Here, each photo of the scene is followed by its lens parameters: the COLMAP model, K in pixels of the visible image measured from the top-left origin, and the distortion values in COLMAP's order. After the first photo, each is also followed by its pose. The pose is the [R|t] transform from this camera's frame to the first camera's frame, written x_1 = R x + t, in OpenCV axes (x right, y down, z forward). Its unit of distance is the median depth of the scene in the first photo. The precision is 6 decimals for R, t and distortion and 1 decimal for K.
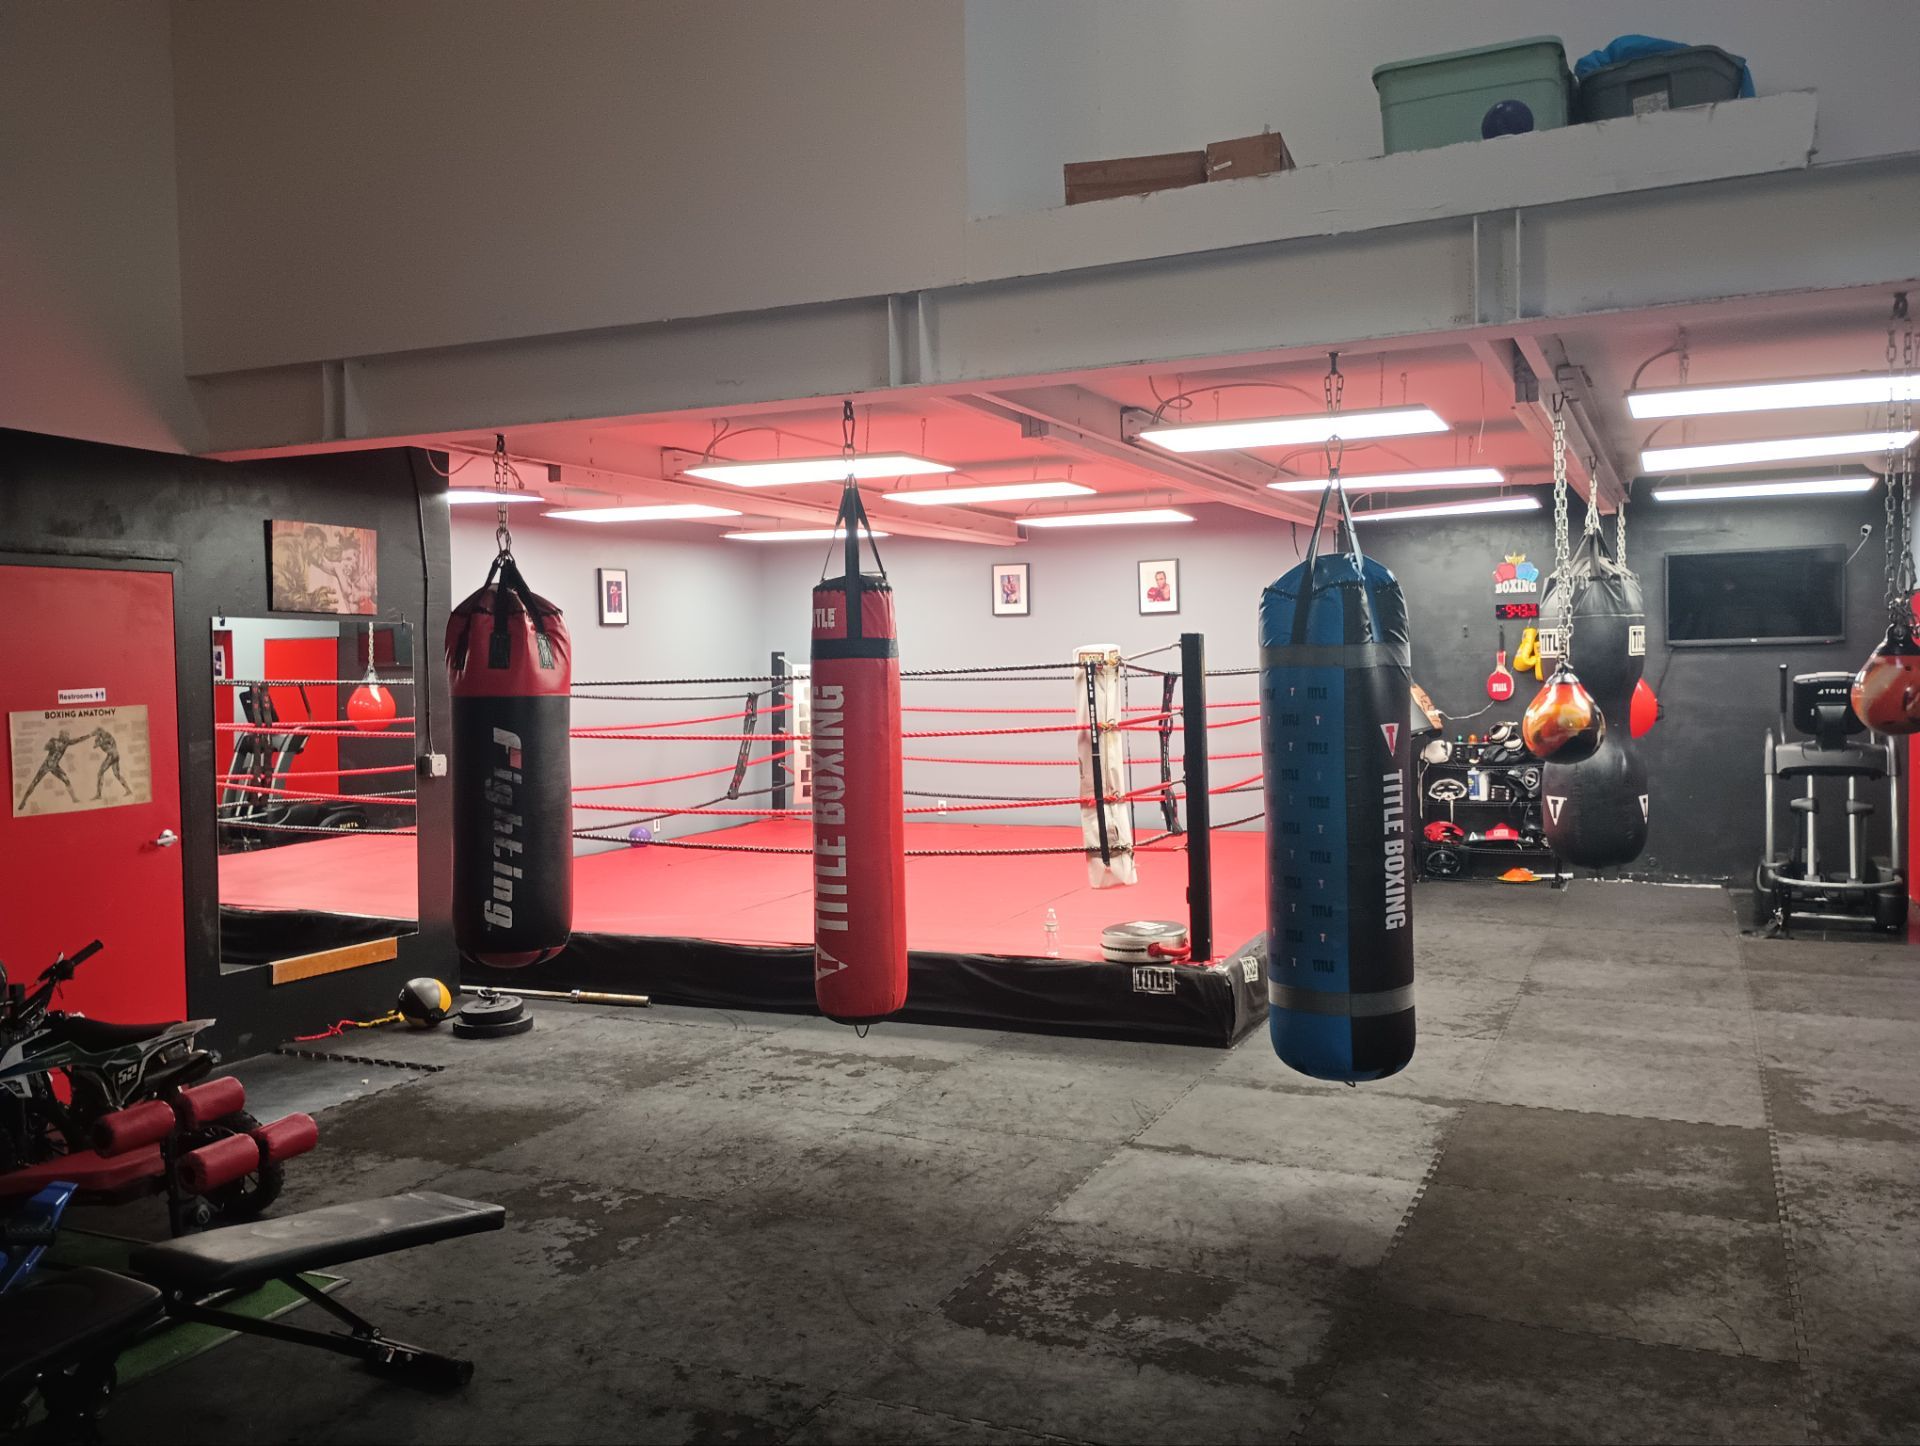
lens RADIAL K [[1585.7, 0, 961.3], [0, 1585.7, 722.8], [0, 0, 1]] dist [0.063522, -0.046124]
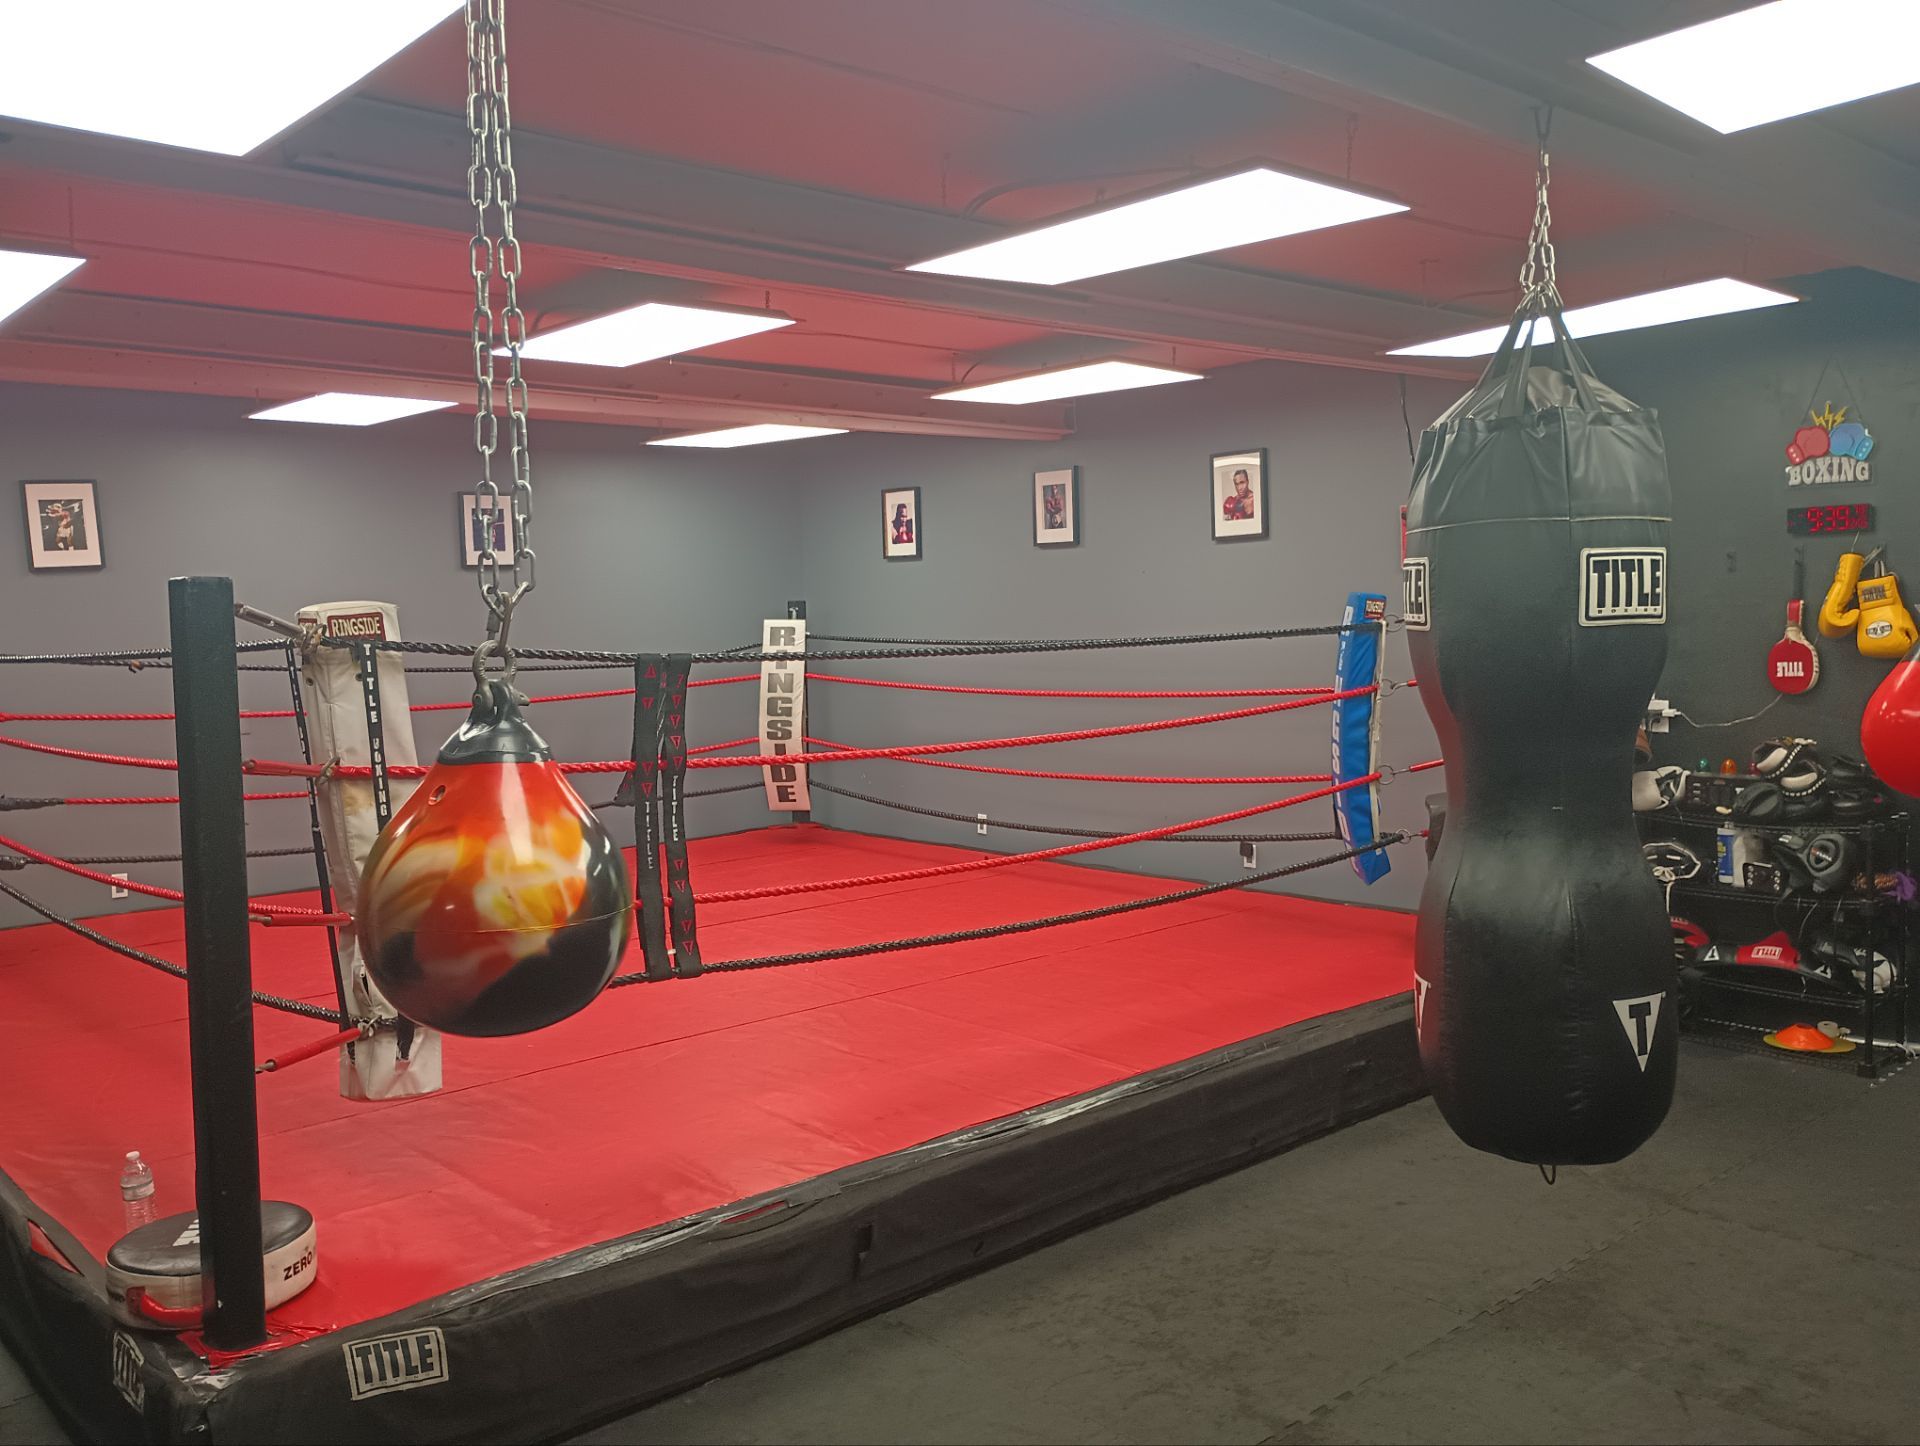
lens RADIAL K [[1585.7, 0, 959.2], [0, 1585.7, 720.5], [0, 0, 1]] dist [0.063522, -0.046124]
pose [[0.917301, 0.026888, -0.397285, 0.298723], [-0.011604, 0.999099, 0.040825, -0.023796], [0.398024, -0.032839, 0.916787, 0.417818]]
